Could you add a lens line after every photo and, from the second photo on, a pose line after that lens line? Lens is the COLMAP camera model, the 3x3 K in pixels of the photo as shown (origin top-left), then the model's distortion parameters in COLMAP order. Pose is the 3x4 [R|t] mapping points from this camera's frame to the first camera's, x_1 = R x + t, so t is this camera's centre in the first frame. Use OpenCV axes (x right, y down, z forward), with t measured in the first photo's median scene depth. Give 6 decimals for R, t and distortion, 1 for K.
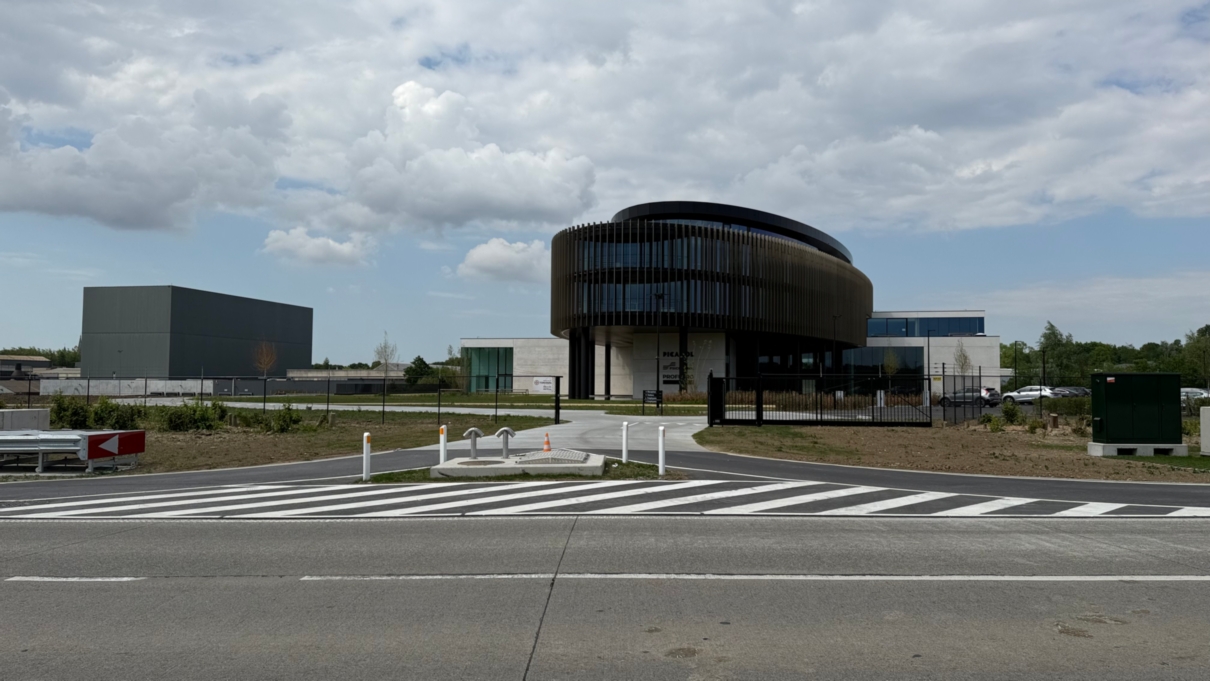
lens RADIAL K [[848.9, 0, 556.0], [0, 848.9, 329.9], [0, 0, 1]] dist [0.046925, -0.051939]
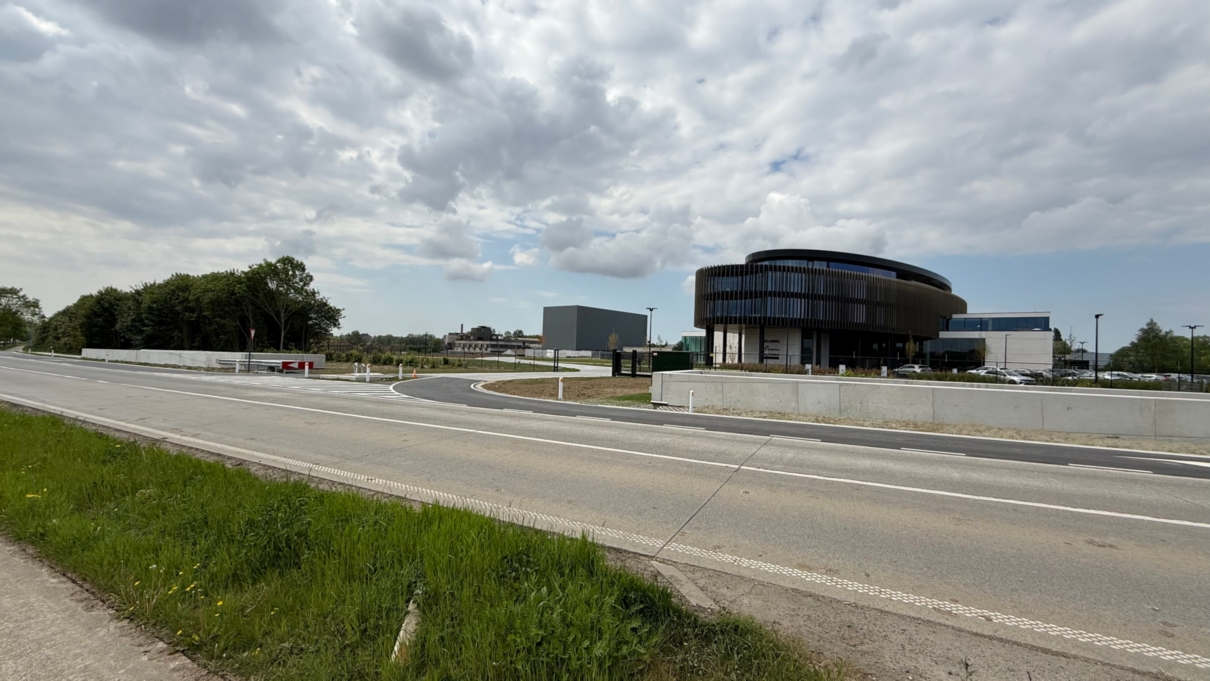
lens RADIAL K [[478.9, 0, 597.6], [0, 478.9, 337.9], [0, 0, 1]] dist [-0.002508, 0.000703]
pose [[0.874501, 0.010548, -0.484908, 0.281025], [0.001393, 0.999705, 0.024259, -0.000966], [0.485021, -0.021890, 0.874229, 0.004518]]
